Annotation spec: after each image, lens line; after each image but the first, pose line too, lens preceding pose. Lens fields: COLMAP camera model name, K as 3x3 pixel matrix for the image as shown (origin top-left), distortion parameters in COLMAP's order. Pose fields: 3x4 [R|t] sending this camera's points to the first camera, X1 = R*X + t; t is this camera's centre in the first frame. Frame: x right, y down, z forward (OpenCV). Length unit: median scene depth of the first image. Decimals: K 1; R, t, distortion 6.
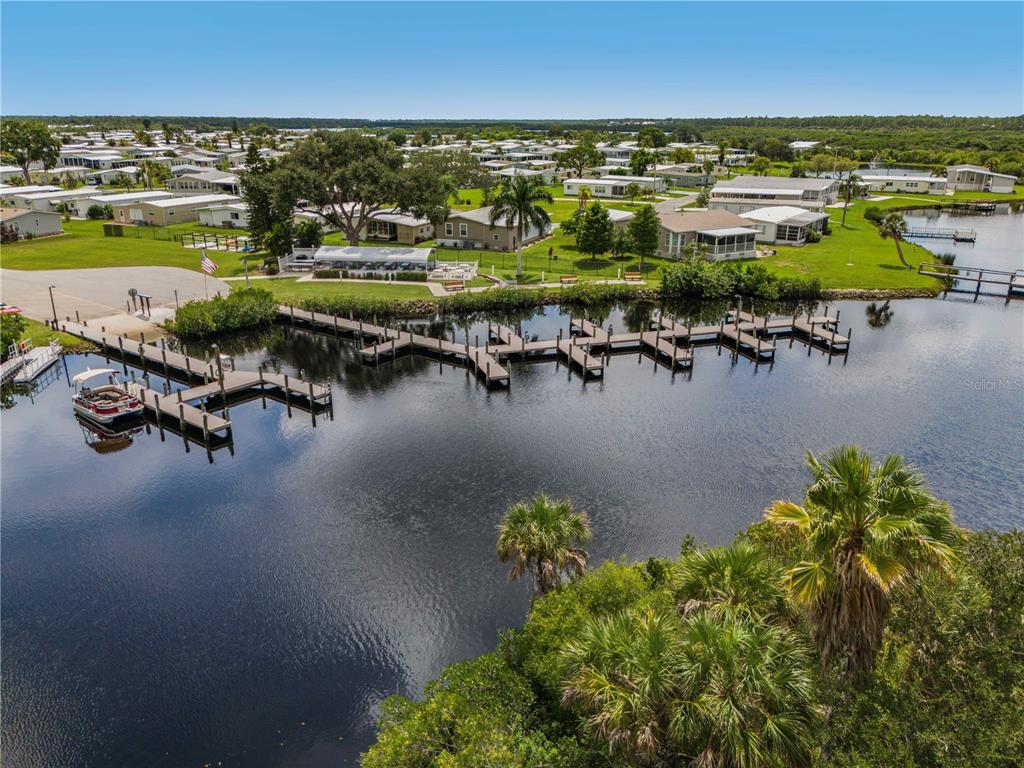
lens RADIAL K [[732.6, 0, 512.0], [0, 732.6, 384.0], [0, 0, 1]] dist [0.092004, -0.102300]
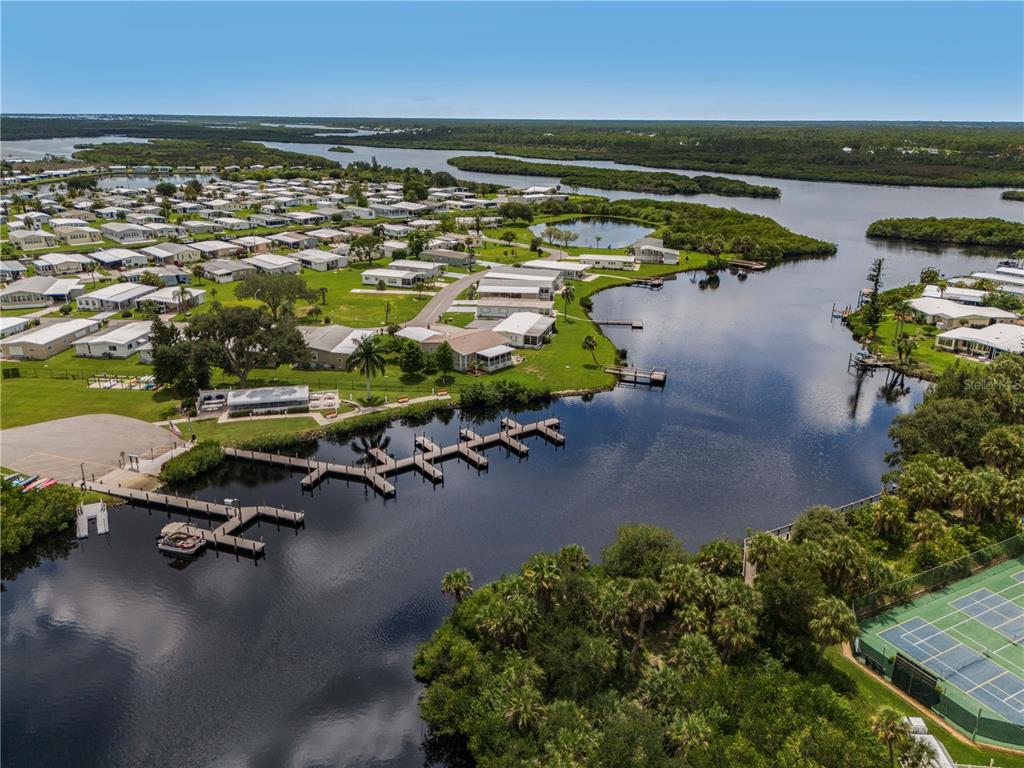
lens RADIAL K [[732.6, 0, 512.0], [0, 732.6, 384.0], [0, 0, 1]] dist [0.092004, -0.102300]
pose [[0.949660, -0.090232, 0.300008, -0.171922], [0.088948, 0.995874, 0.017965, -0.188929], [-0.300391, 0.009624, 0.953767, -0.578441]]
